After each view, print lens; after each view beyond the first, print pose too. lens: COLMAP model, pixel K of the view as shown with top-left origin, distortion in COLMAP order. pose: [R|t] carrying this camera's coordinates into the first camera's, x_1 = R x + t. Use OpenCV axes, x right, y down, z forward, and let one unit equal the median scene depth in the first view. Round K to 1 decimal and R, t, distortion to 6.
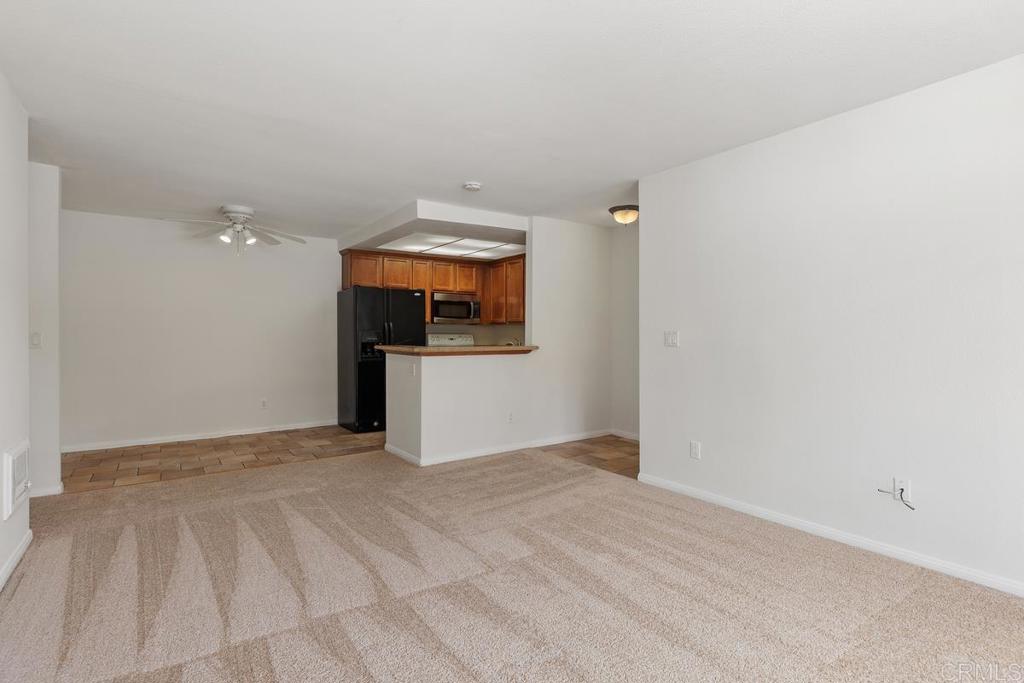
lens RADIAL K [[480.8, 0, 507.2], [0, 480.8, 332.8], [0, 0, 1]] dist [-0.002116, 0.000072]
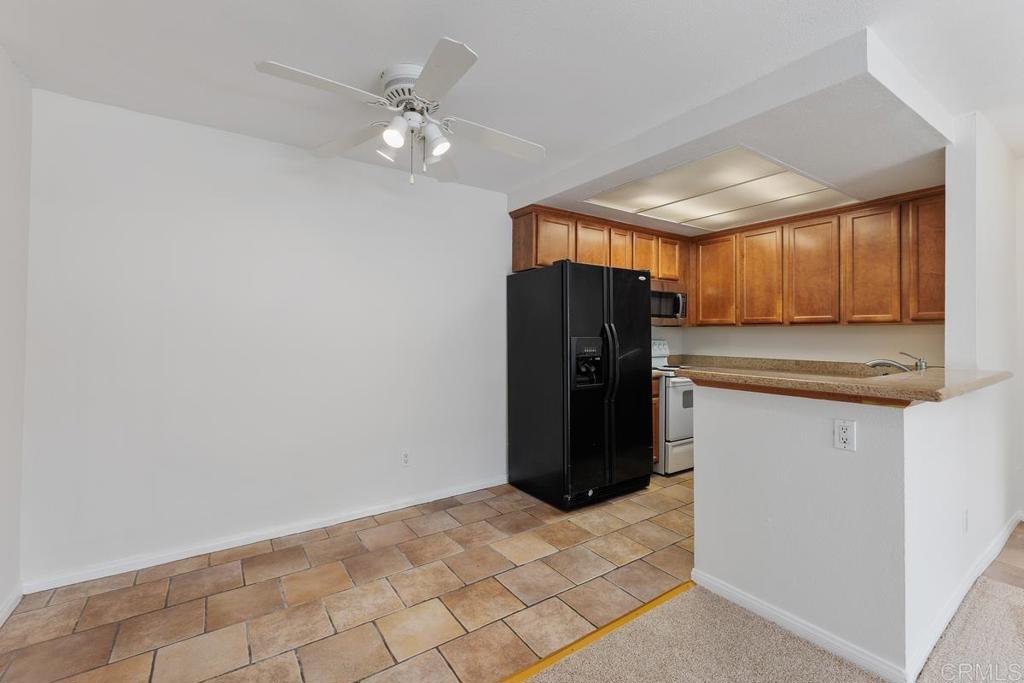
lens RADIAL K [[428.4, 0, 513.4], [0, 428.4, 329.4], [0, 0, 1]] dist [-0.000716, -0.000156]
pose [[0.999766, 0.001718, -0.021554, -0.333036], [-0.001887, 0.999968, -0.007810, -0.008518], [0.021540, 0.007849, 0.999737, 0.430538]]
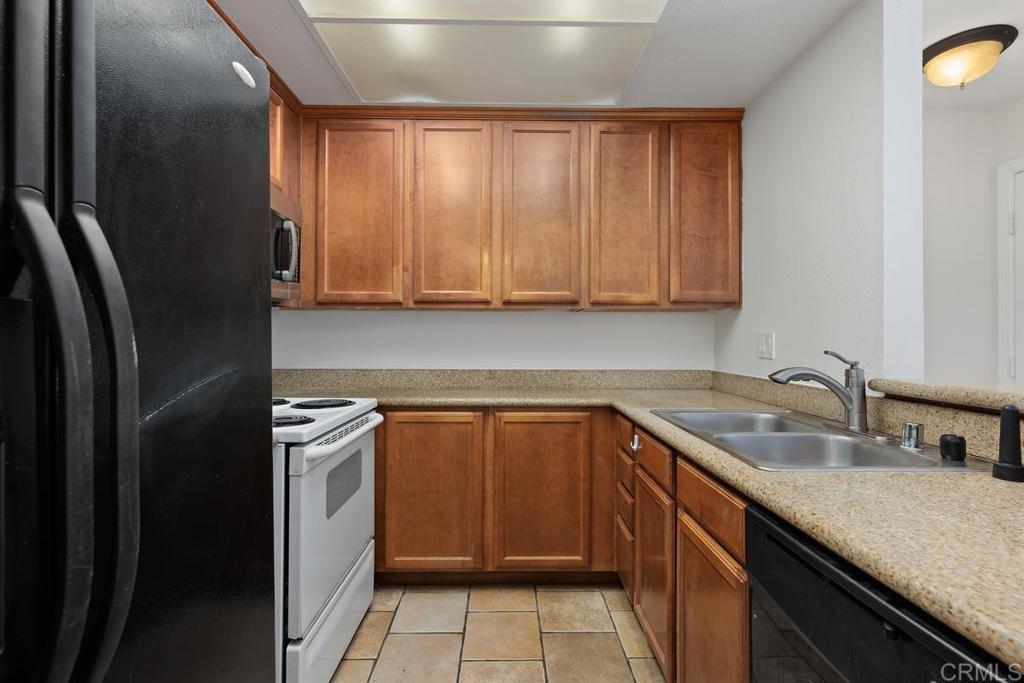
lens RADIAL K [[480.8, 0, 507.2], [0, 480.8, 332.8], [0, 0, 1]] dist [-0.002116, 0.000072]
pose [[0.577927, 0.009307, 0.816035, -0.254949], [-0.004717, 0.999956, -0.008064, 0.002304], [-0.816075, 0.000811, 0.577946, 0.824139]]
